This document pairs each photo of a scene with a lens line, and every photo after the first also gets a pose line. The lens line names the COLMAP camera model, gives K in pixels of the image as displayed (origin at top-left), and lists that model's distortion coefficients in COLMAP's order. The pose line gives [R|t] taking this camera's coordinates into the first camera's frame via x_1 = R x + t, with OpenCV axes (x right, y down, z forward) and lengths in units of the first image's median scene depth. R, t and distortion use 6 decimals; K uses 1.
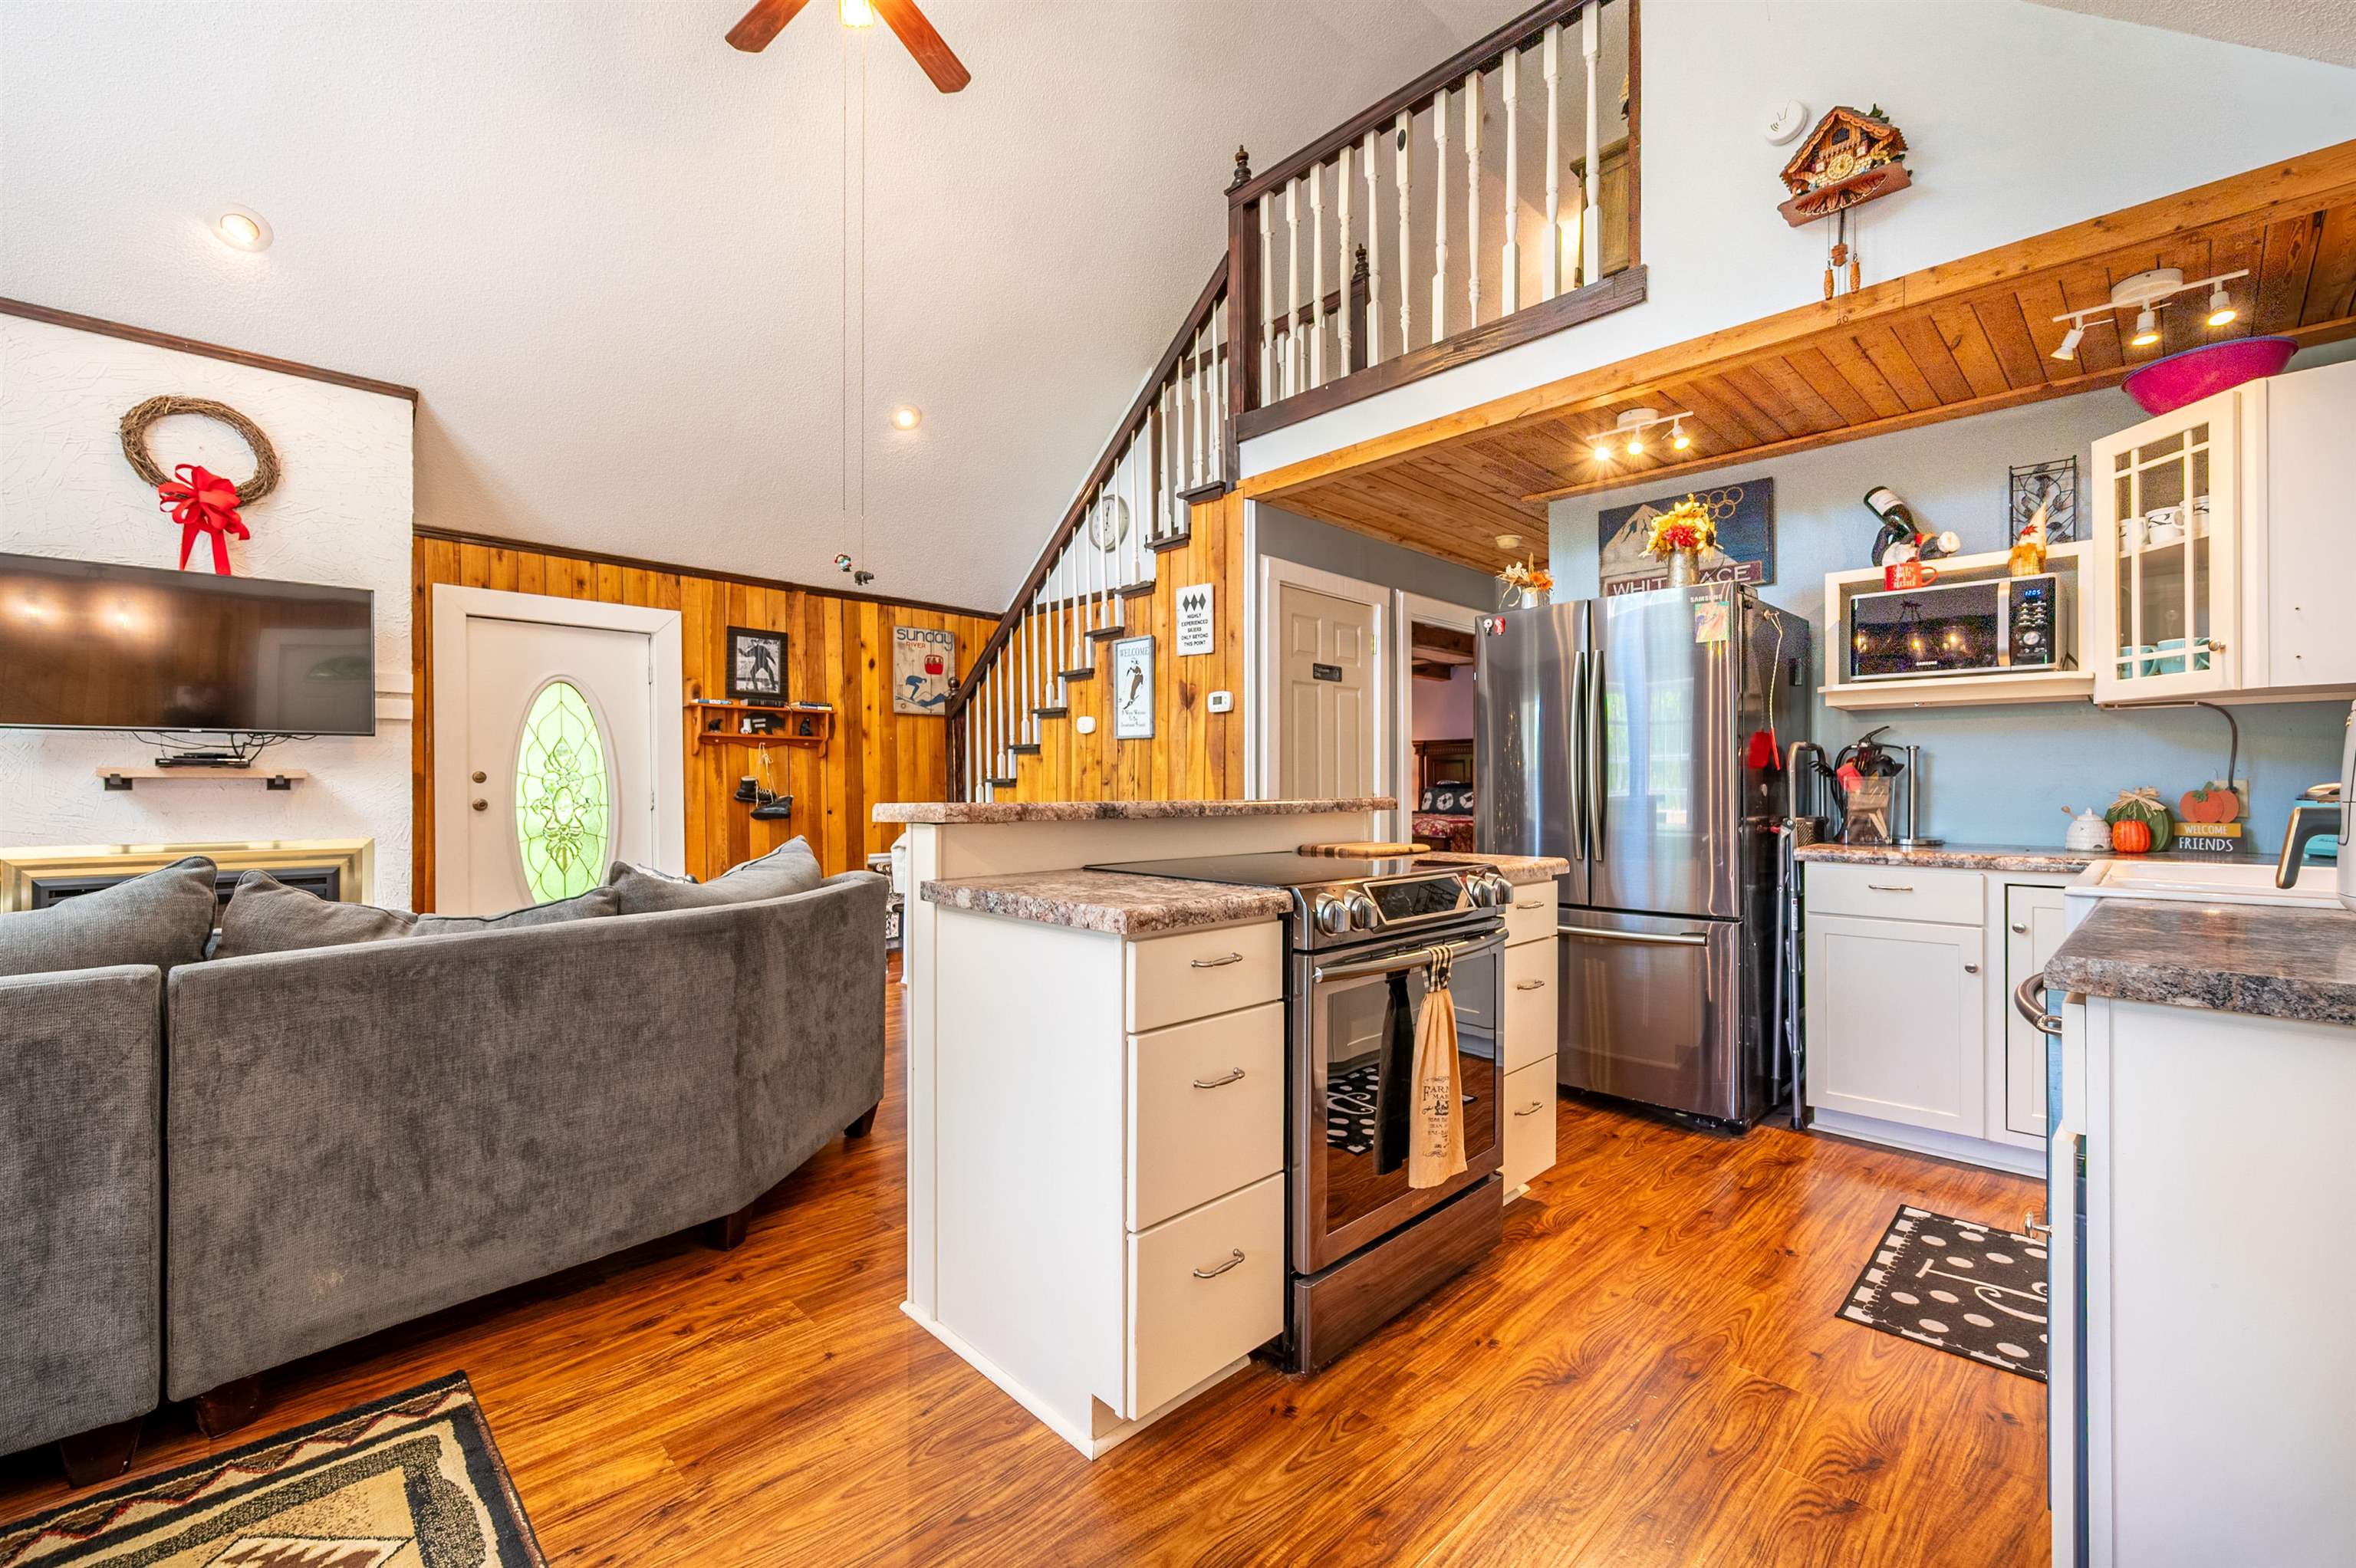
lens RADIAL K [[974.9, 0, 1189.5], [0, 974.9, 782.8], [0, 0, 1]] dist [-0.000635, -0.000489]
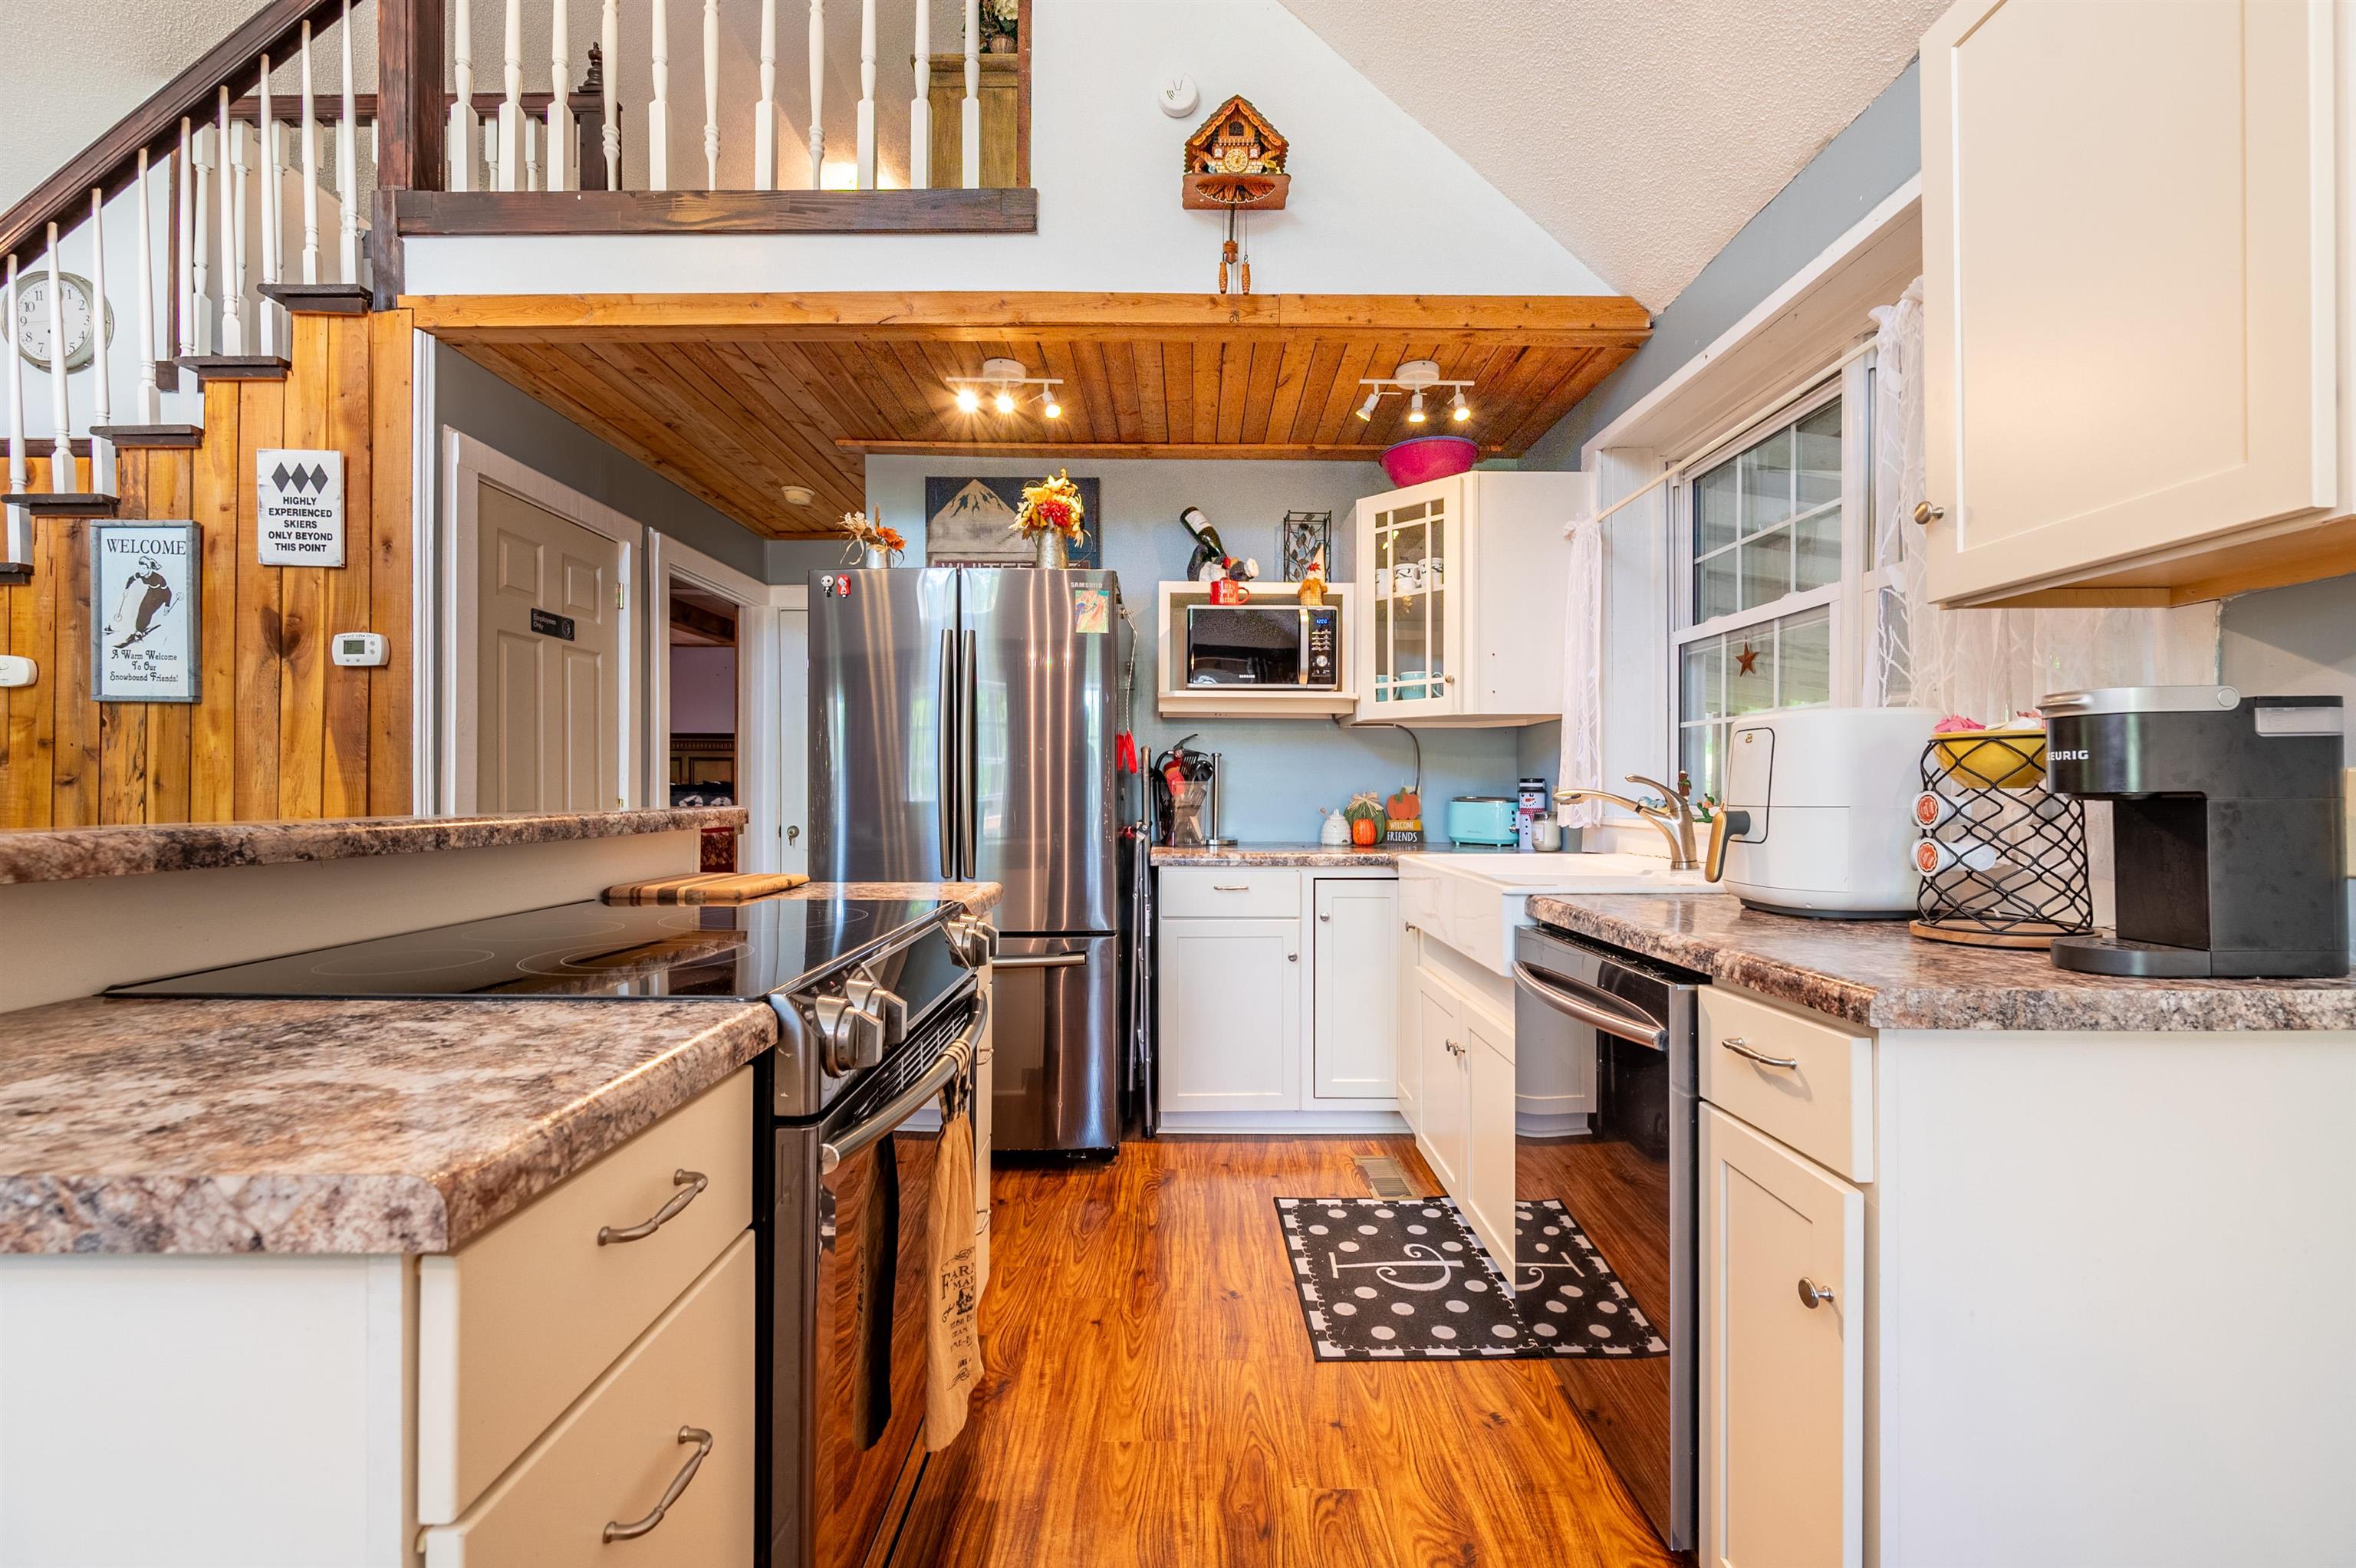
lens RADIAL K [[974.9, 0, 1183.3], [0, 974.9, 791.5], [0, 0, 1]] dist [-0.000635, -0.000489]
pose [[0.701507, 0.001062, 0.712661, -0.047400], [-0.005574, 0.999976, 0.003996, 0.000402], [-0.712640, -0.006775, 0.701497, 0.235402]]
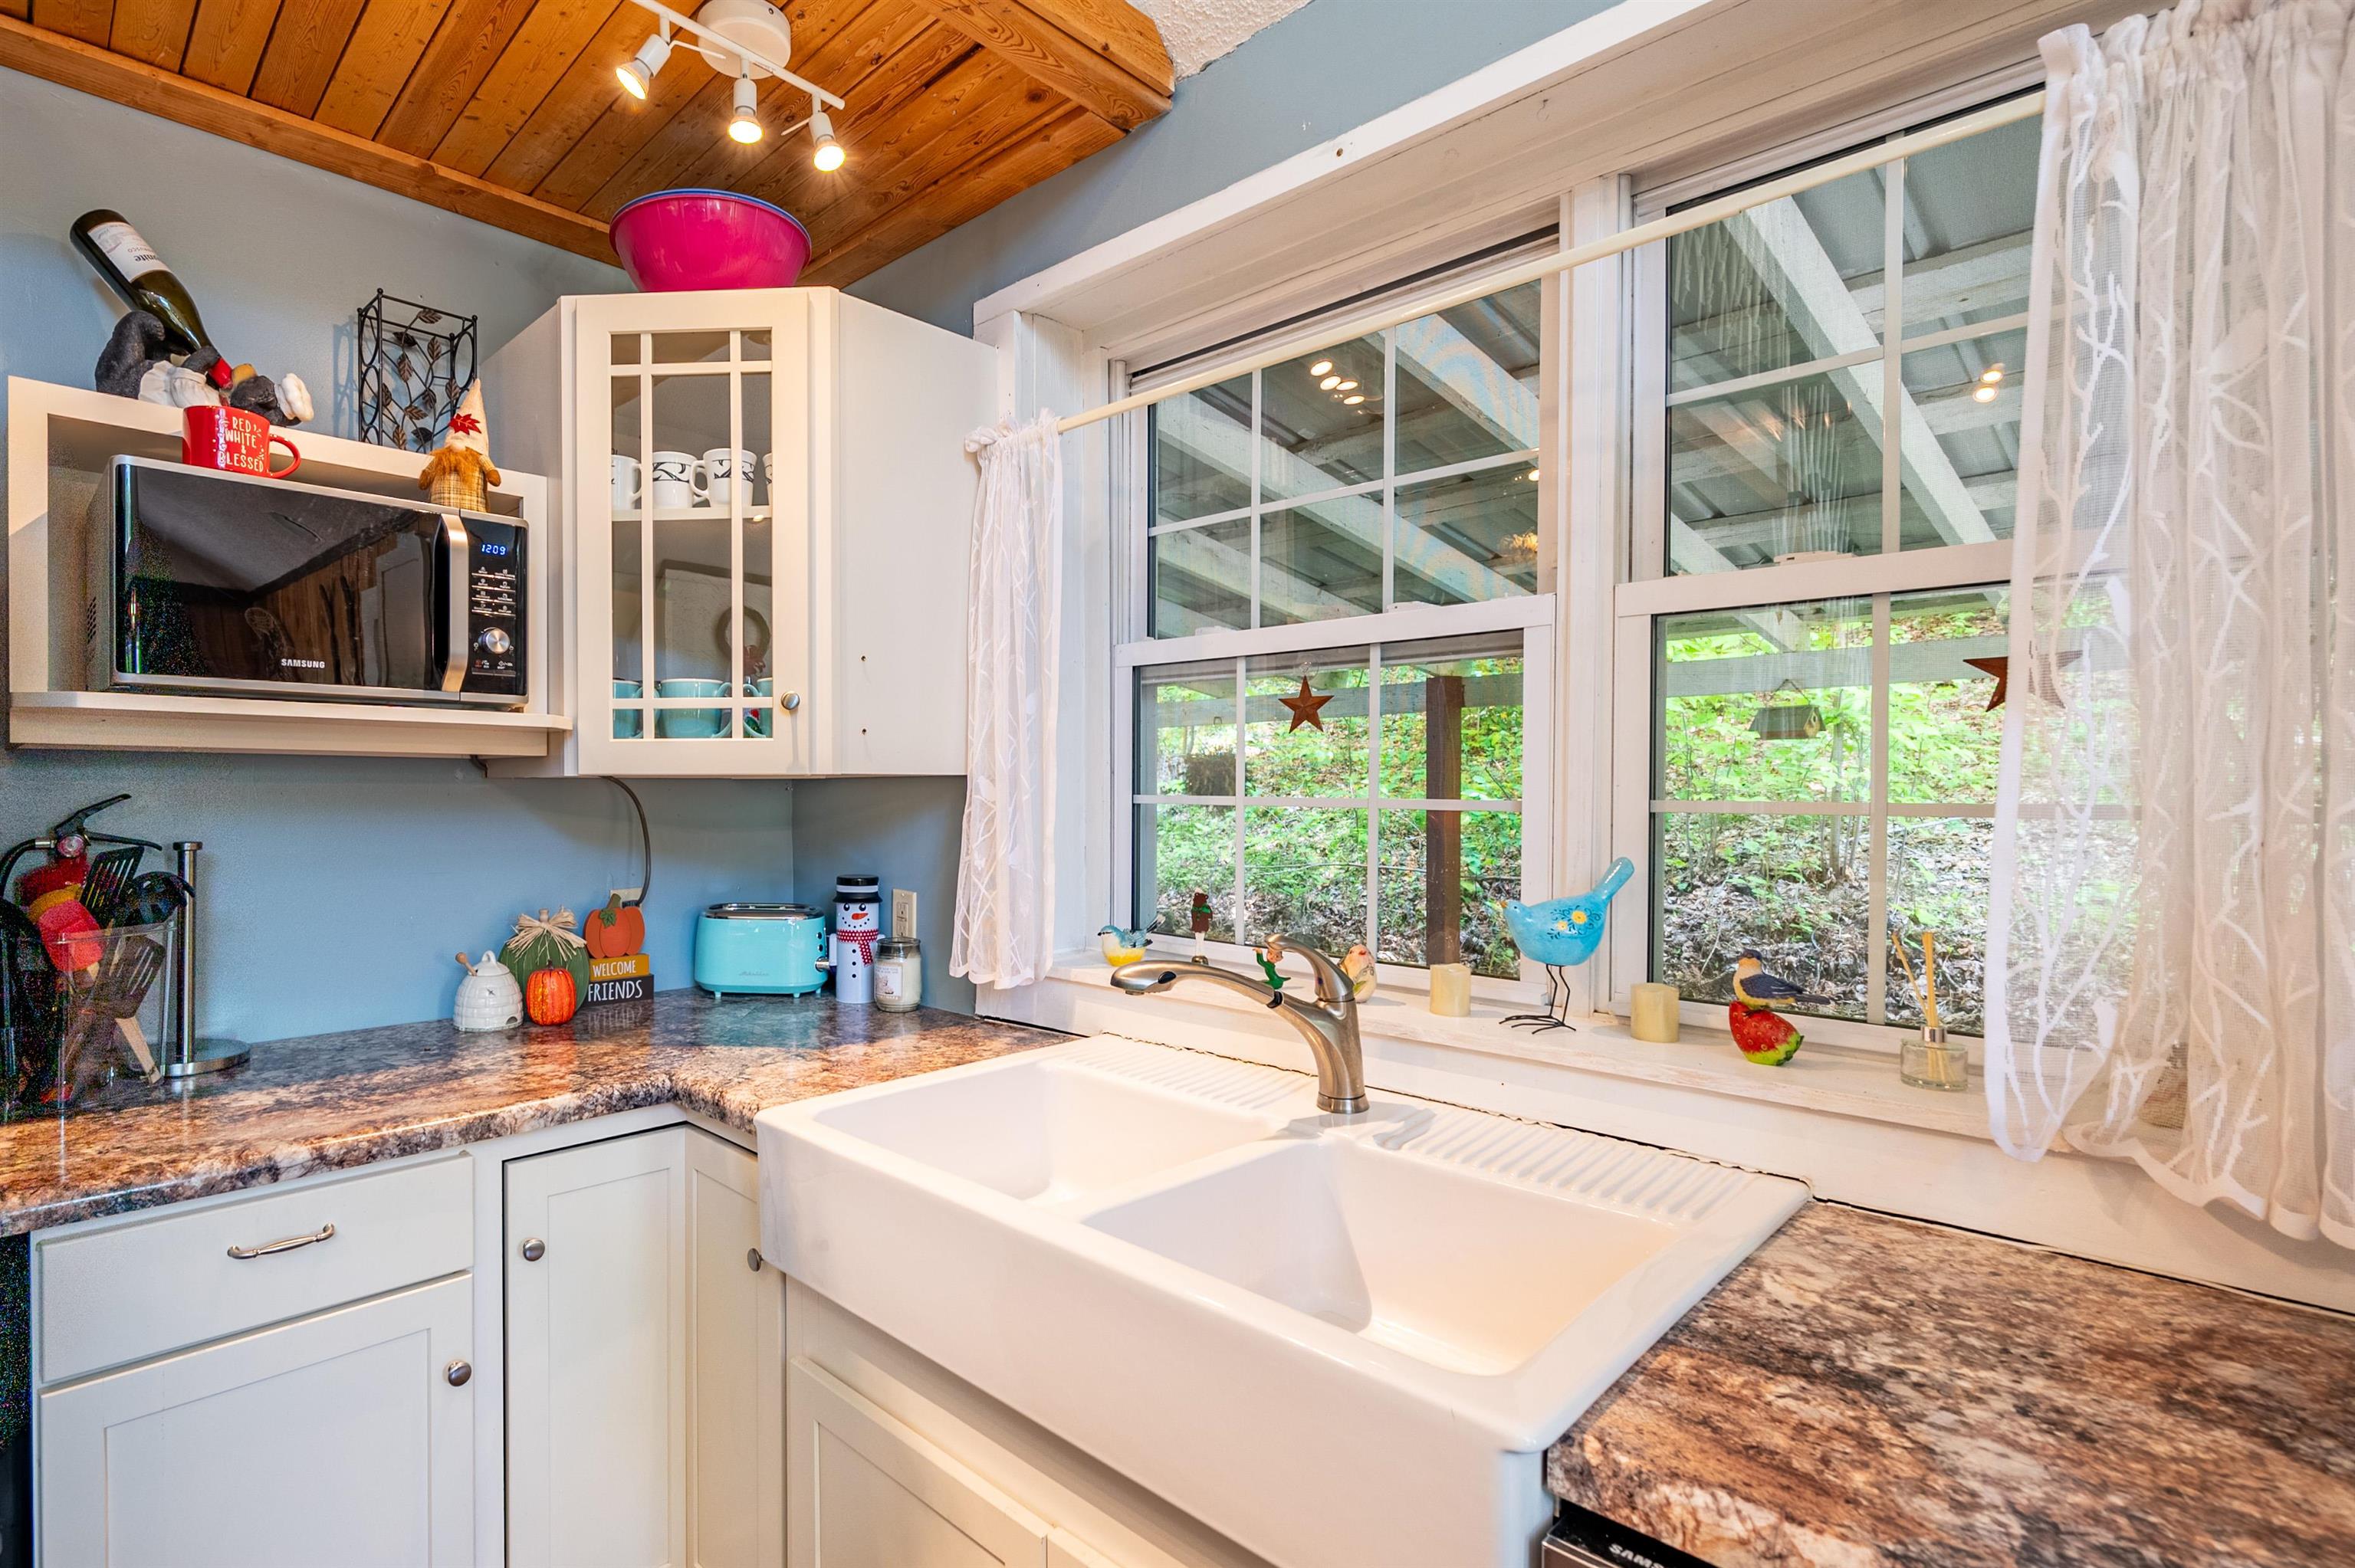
lens RADIAL K [[1137.3, 0, 940.5], [0, 1137.3, 804.6], [0, 0, 1]] dist [0.001407, -0.001131]
pose [[0.078764, -0.009325, 0.996850, 0.226472], [-0.005116, 0.999939, 0.009758, -0.053657], [-0.996880, -0.005868, 0.078712, 0.546135]]
